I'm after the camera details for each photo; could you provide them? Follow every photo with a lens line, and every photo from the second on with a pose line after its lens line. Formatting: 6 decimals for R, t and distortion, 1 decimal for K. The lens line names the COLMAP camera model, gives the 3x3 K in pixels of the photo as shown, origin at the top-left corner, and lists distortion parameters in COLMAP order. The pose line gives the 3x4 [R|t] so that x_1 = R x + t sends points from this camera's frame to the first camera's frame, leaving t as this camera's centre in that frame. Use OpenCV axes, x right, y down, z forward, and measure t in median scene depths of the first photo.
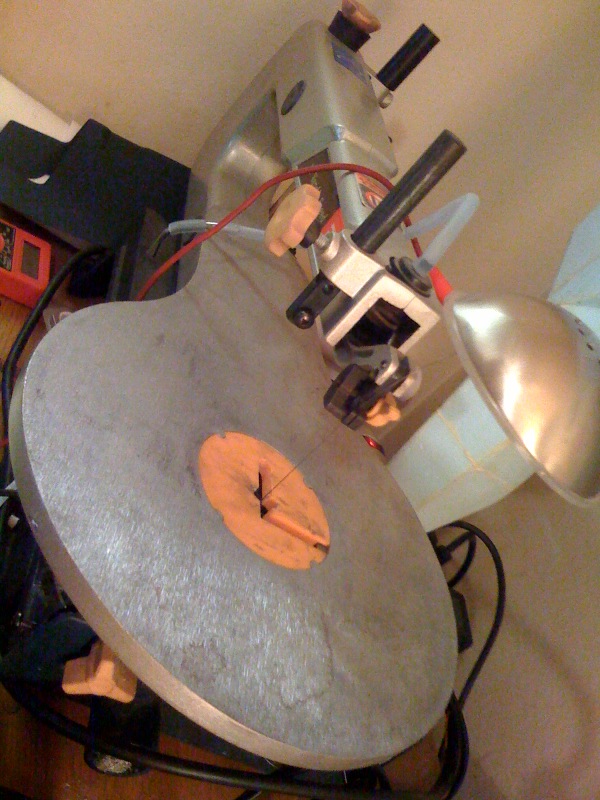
lens RADIAL K [[909.8, 0, 251.7], [0, 909.8, 397.8], [0, 0, 1]] dist [-0.003331, -0.068652]
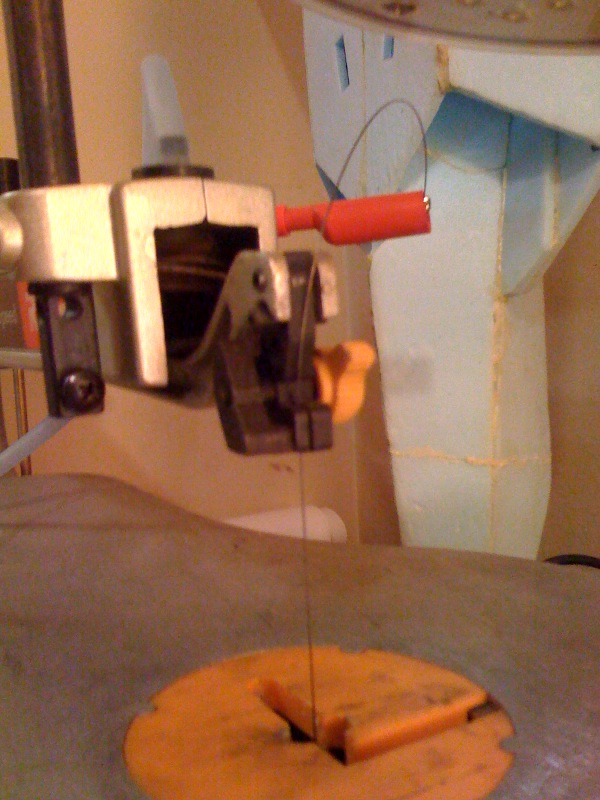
lens RADIAL K [[909.8, 0, 251.7], [0, 909.8, 397.8], [0, 0, 1]] dist [-0.003331, -0.068652]
pose [[0.668051, -0.692962, 0.271130, -0.015039], [0.743860, 0.631454, -0.218945, 0.086709], [-0.019485, 0.347950, 0.937311, 0.567985]]
